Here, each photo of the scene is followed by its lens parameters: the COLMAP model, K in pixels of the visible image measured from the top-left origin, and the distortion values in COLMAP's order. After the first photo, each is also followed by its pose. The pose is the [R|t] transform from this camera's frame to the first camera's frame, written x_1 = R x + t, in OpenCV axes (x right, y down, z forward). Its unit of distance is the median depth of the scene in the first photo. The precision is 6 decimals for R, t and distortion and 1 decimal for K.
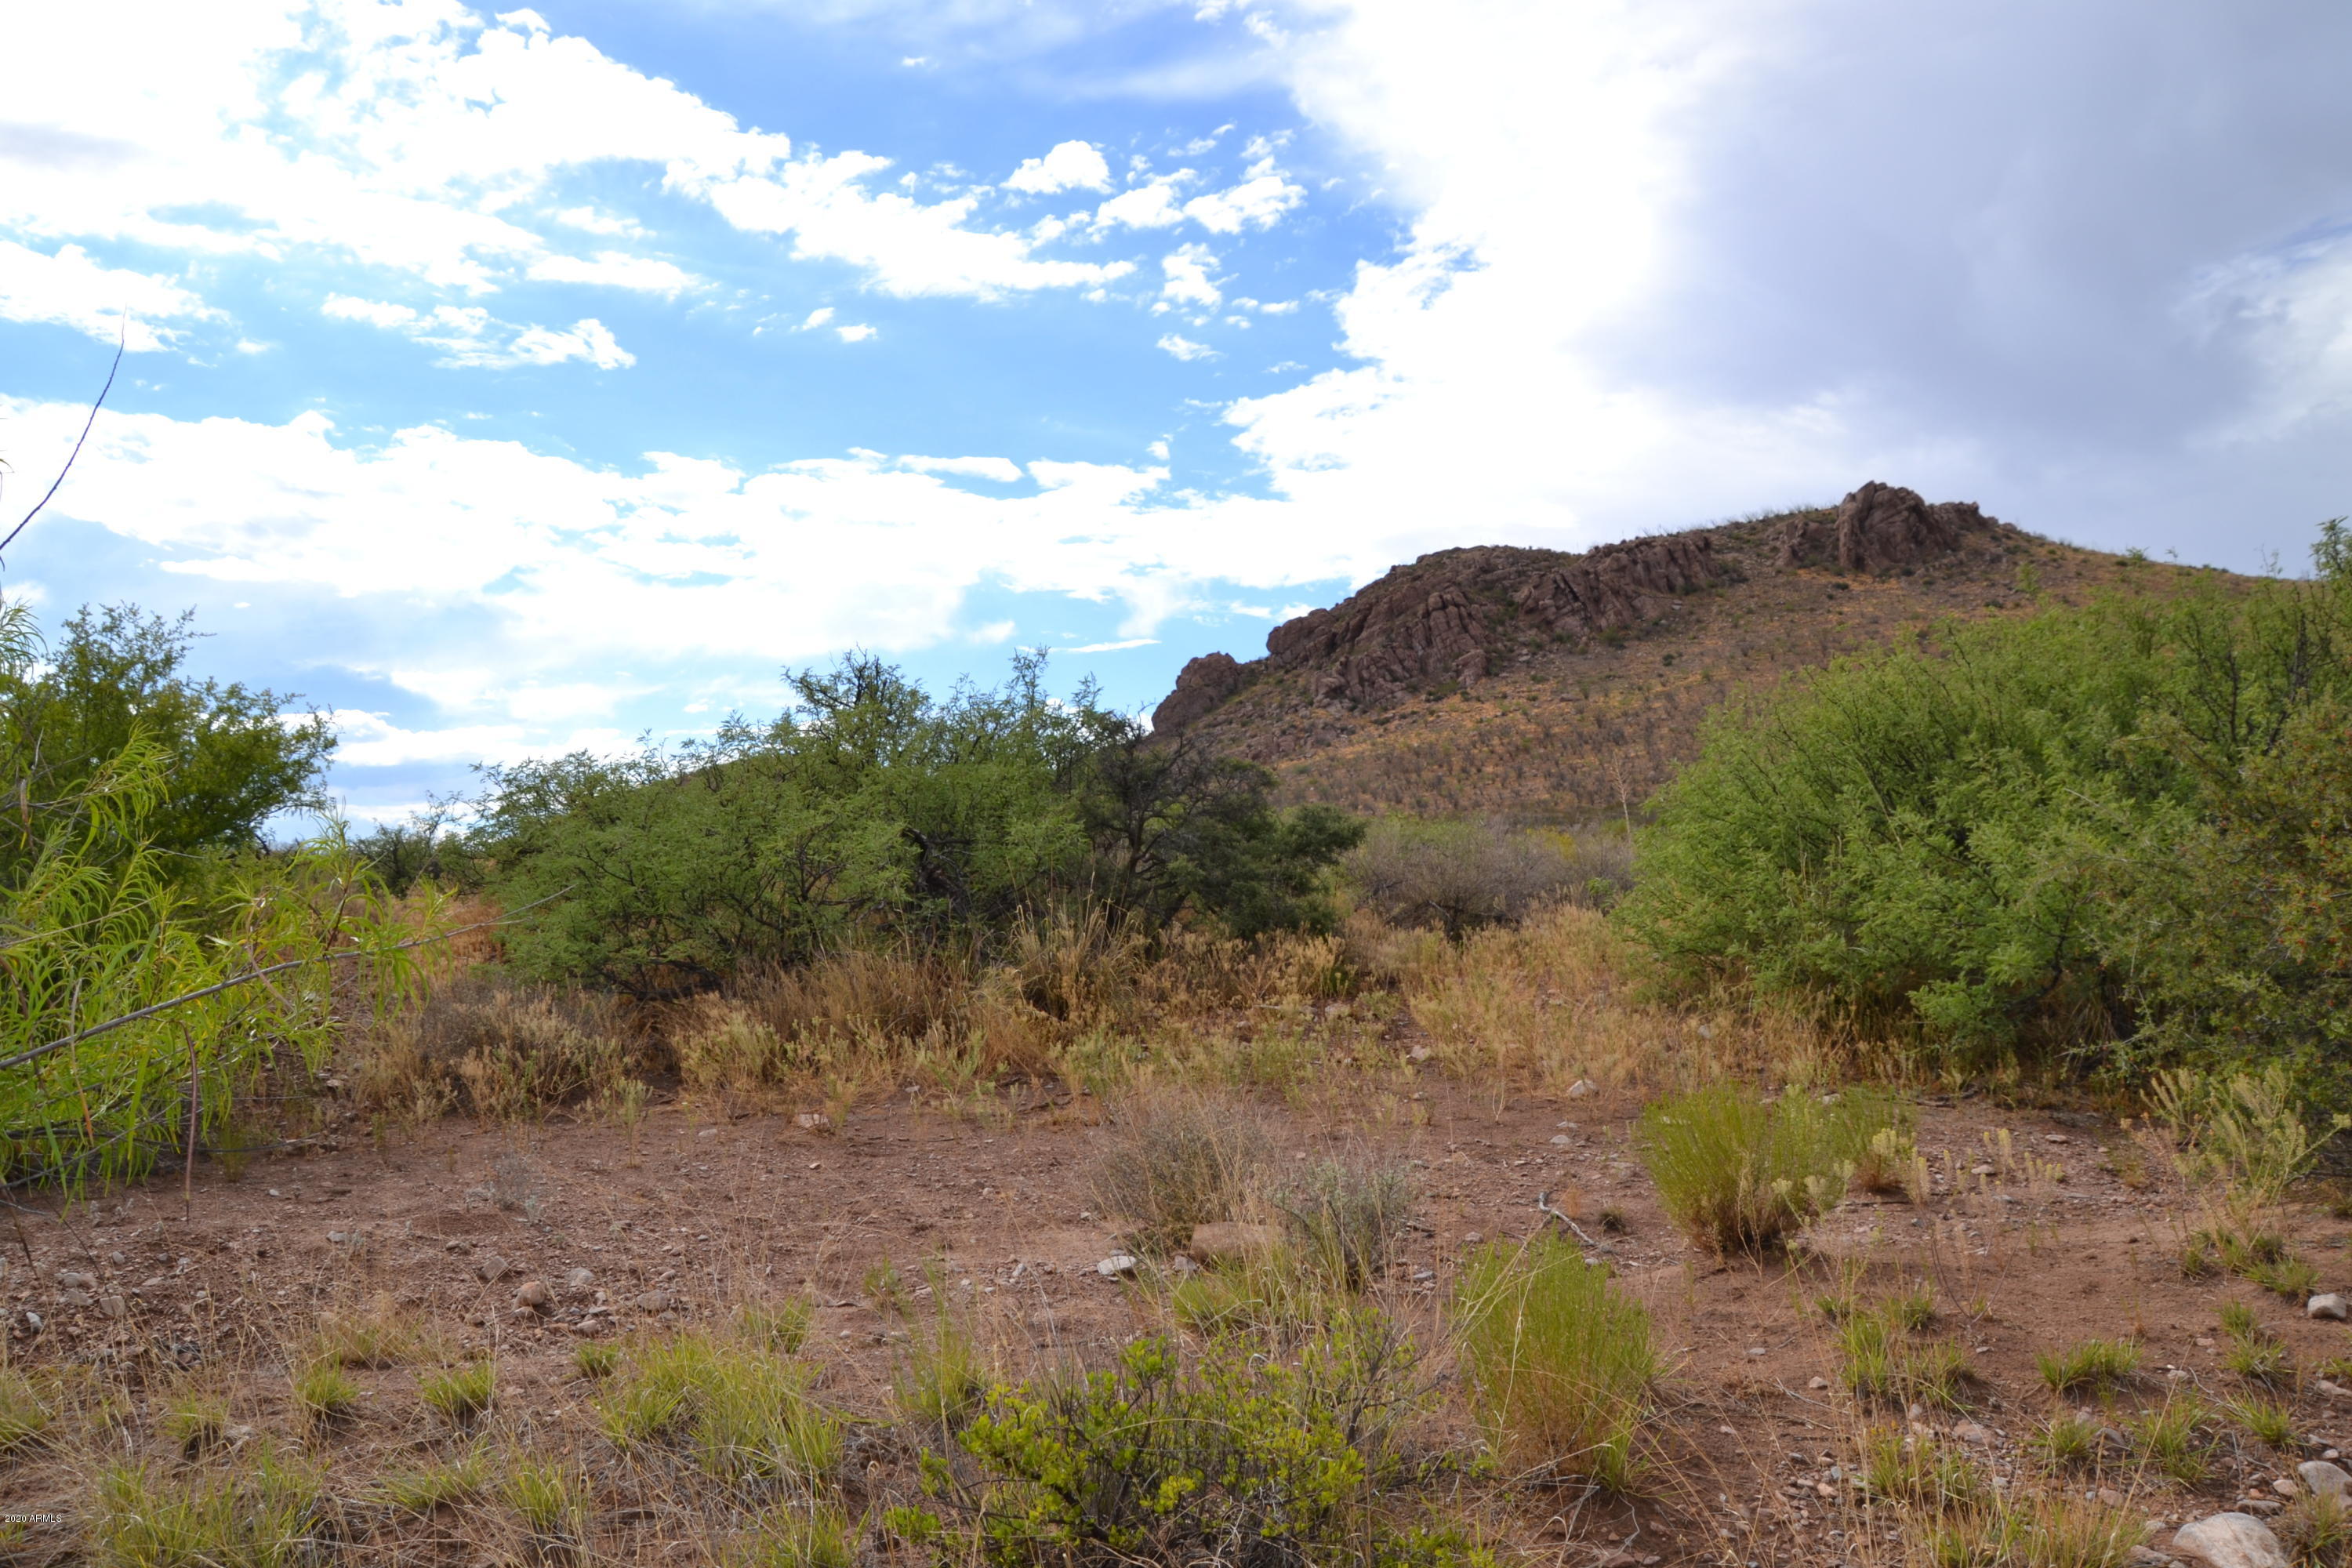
lens RADIAL K [[1891.7, 0, 1139.4], [0, 1891.7, 757.2], [0, 0, 1]] dist [-0.136492, 0.110475]
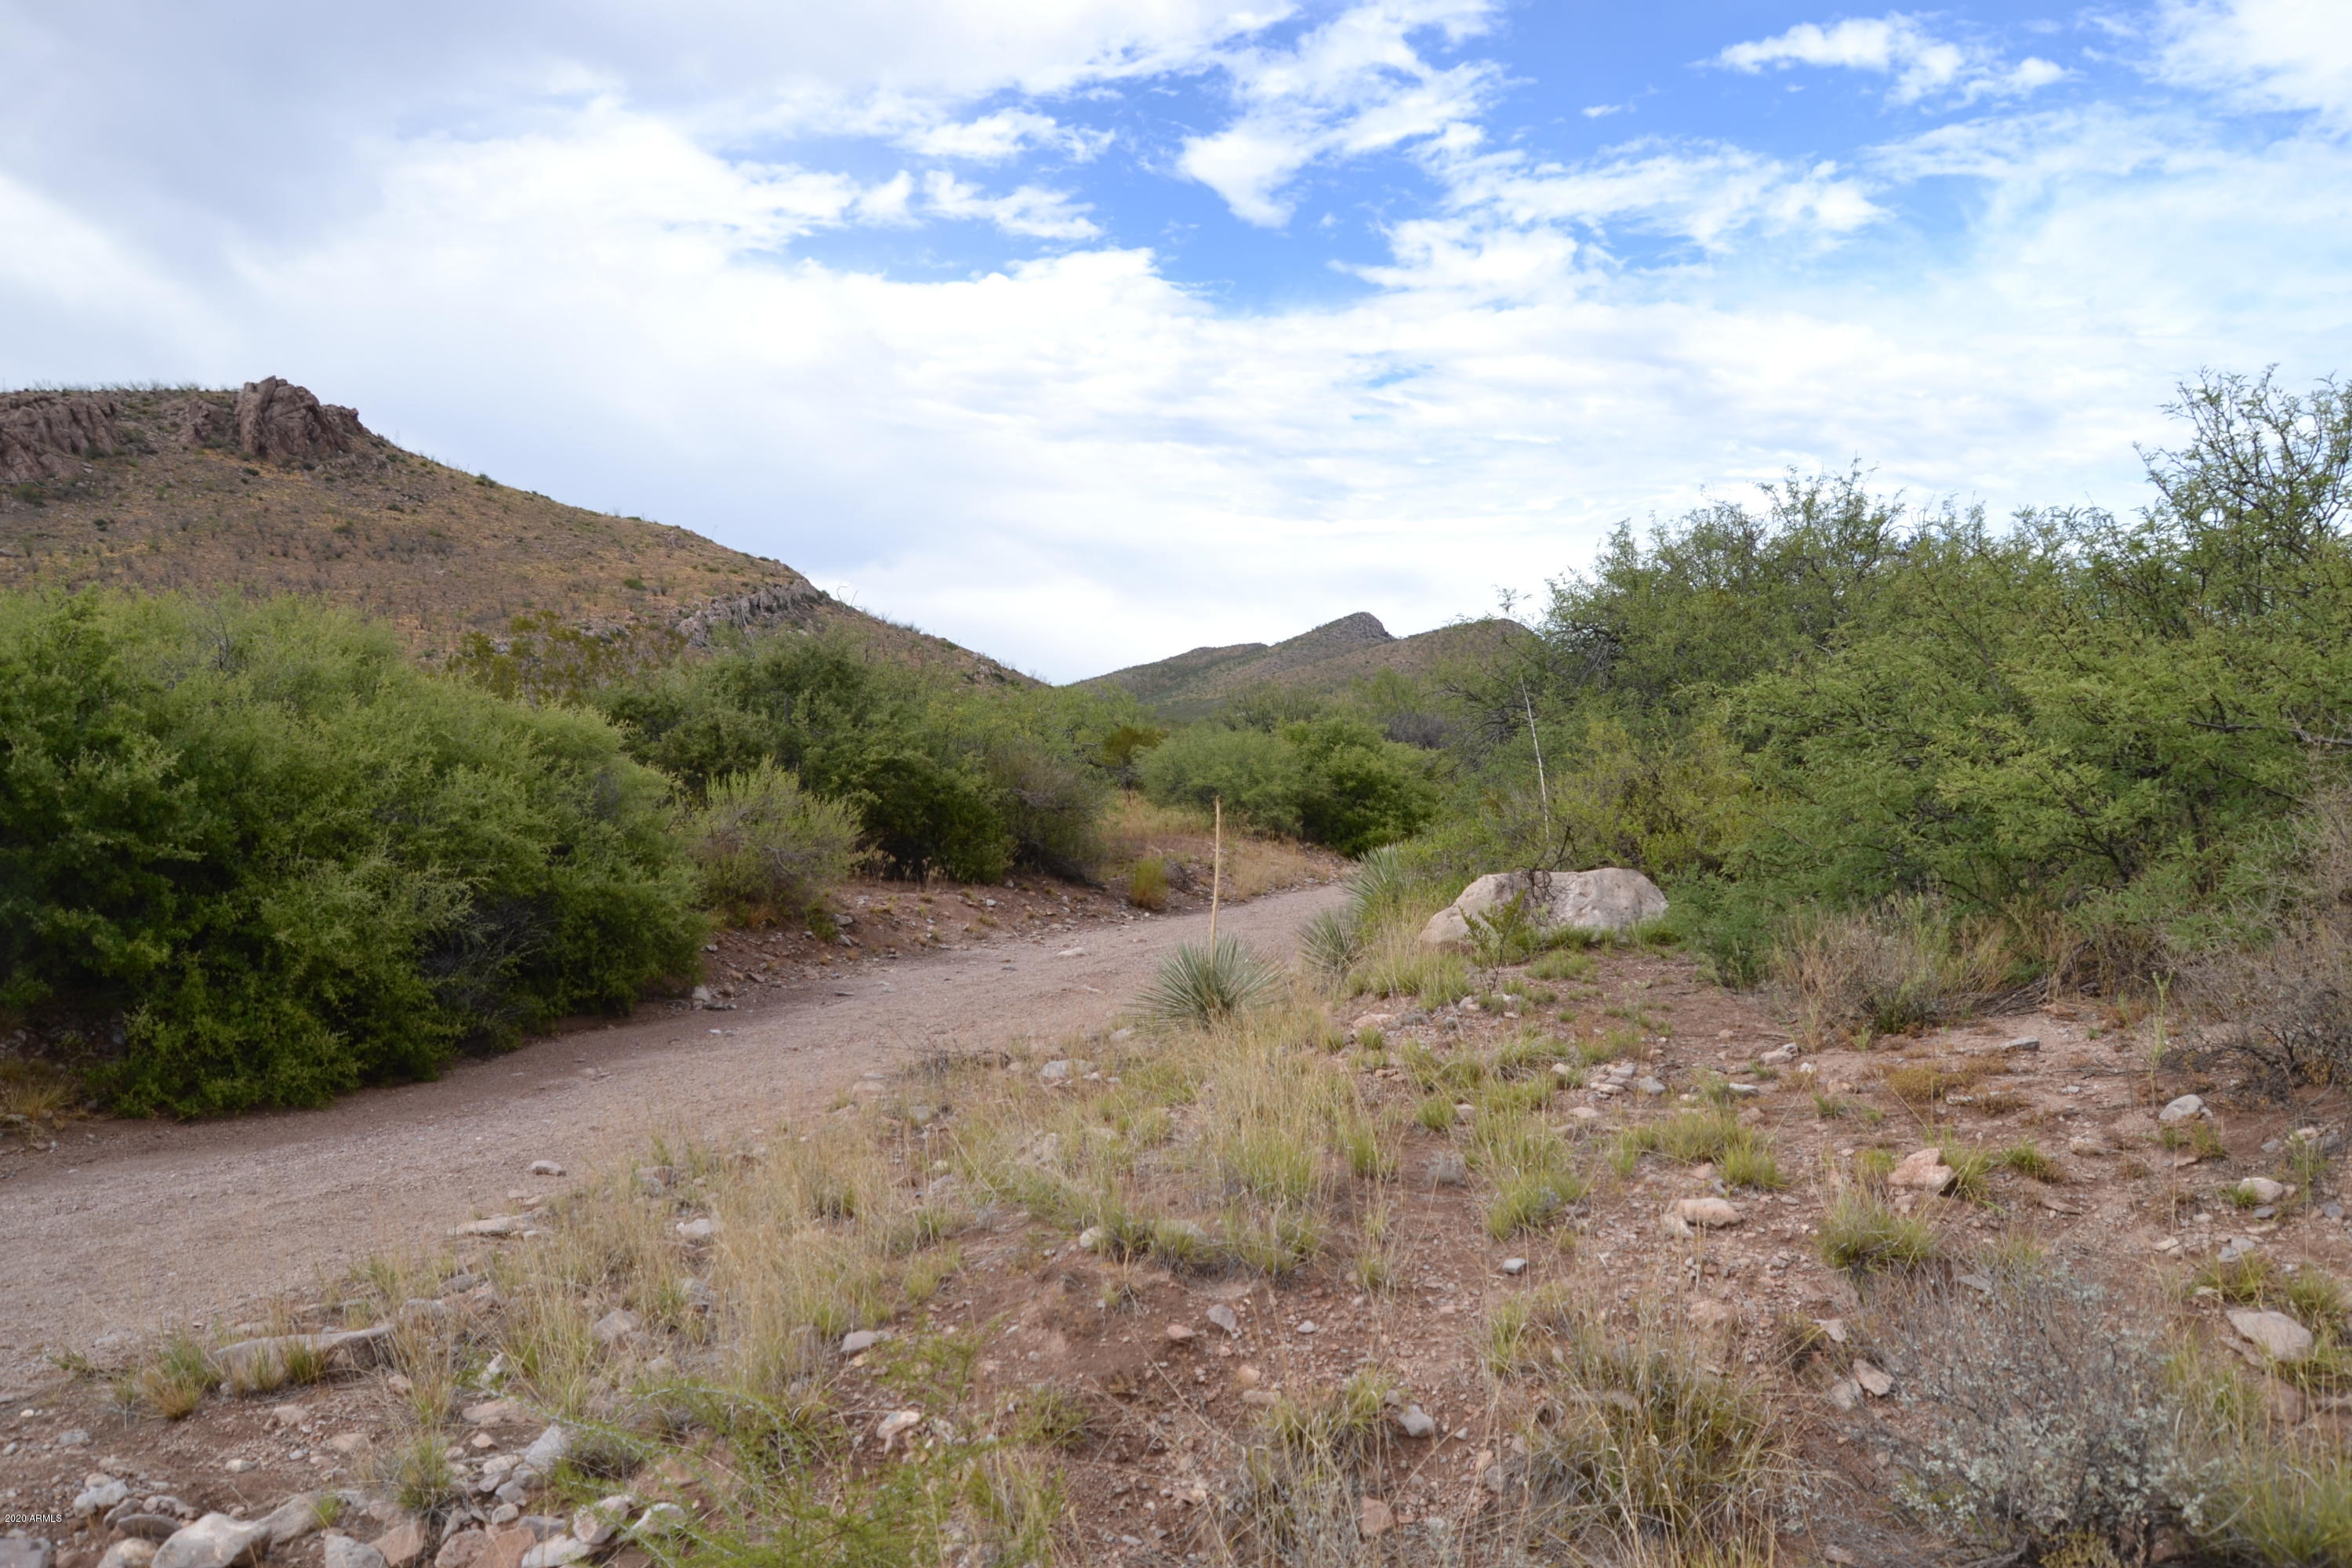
lens RADIAL K [[1891.7, 0, 1178.7], [0, 1891.7, 787.0], [0, 0, 1]] dist [-0.136492, 0.110475]
pose [[0.560270, 0.006600, 0.828284, -0.195354], [-0.078486, 0.995892, 0.045155, -0.000738], [-0.824583, -0.090308, 0.558486, -0.049224]]
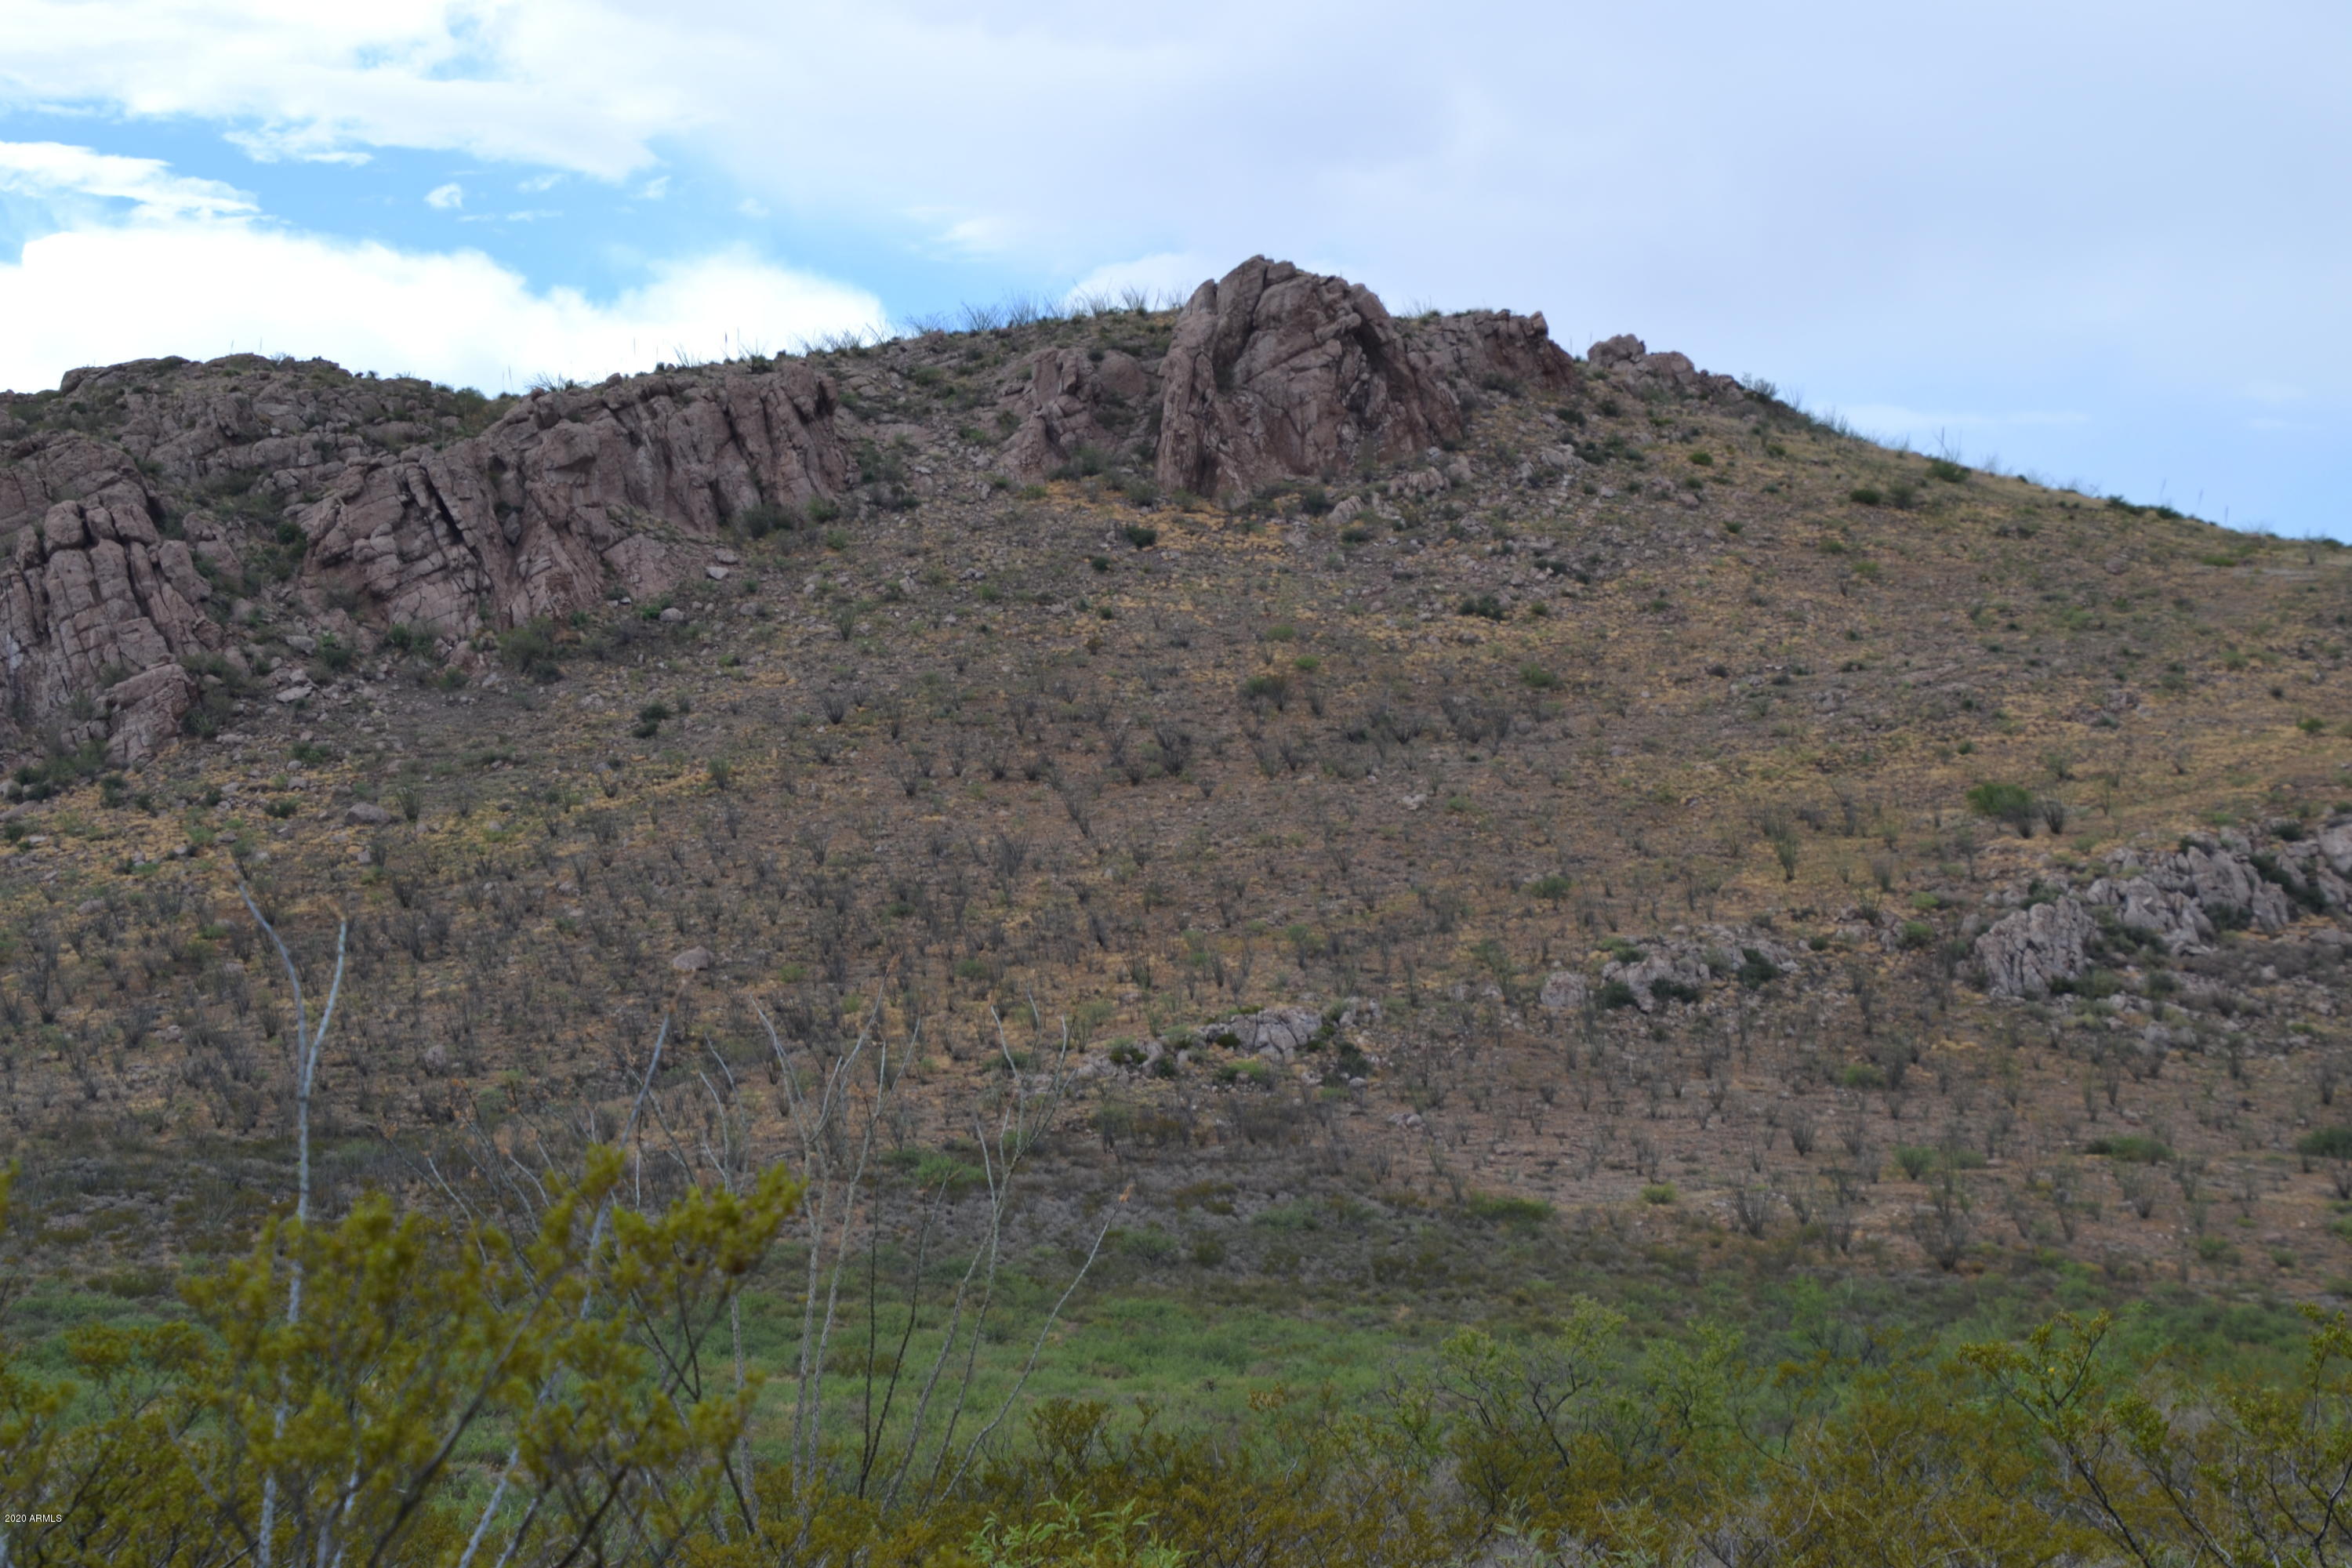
lens RADIAL K [[6301.9, 0, 1154.0], [0, 6301.9, 820.0], [0, 0, 1]] dist [0.930847, 0.000000]
pose [[0.969904, 0.032125, 0.241360, 0.058798], [-0.034809, 0.999370, 0.006867, -0.040541], [-0.240987, -0.015062, 0.970411, -0.294940]]
